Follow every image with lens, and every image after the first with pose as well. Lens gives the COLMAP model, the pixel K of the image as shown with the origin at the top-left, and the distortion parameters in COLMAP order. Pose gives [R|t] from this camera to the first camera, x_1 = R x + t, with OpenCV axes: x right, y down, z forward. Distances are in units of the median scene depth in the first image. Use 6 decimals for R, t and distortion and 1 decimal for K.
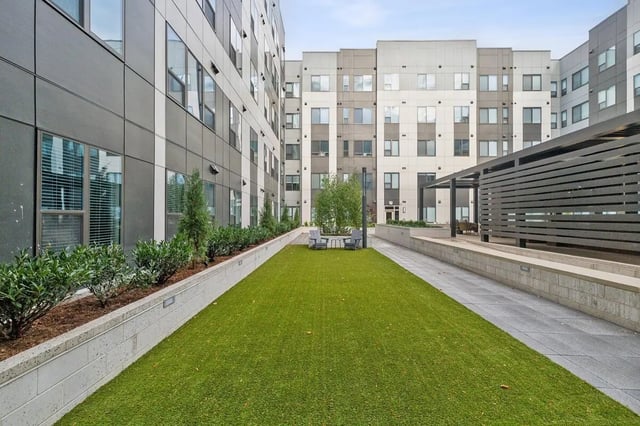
lens RADIAL K [[281.8, 0, 319.9], [0, 281.8, 214.8], [0, 0, 1]] dist [0.009303, 0.000510]
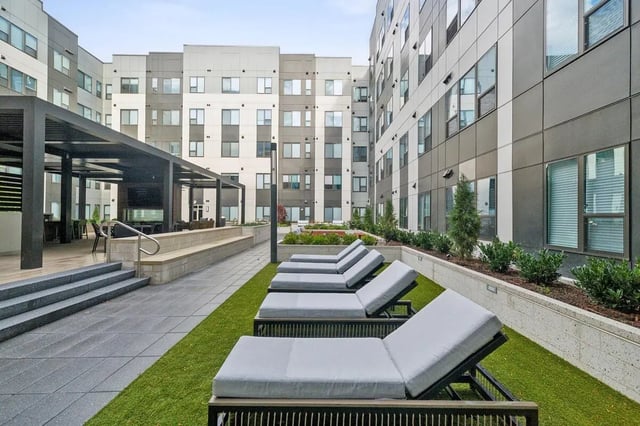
lens RADIAL K [[281.8, 0, 317.0], [0, 281.8, 211.5], [0, 0, 1]] dist [0.009303, 0.000510]
pose [[0.999944, 0.002095, 0.010383, 0.681566], [-0.002049, 0.999988, -0.004380, -0.004239], [-0.010392, 0.004358, 0.999937, -0.037181]]
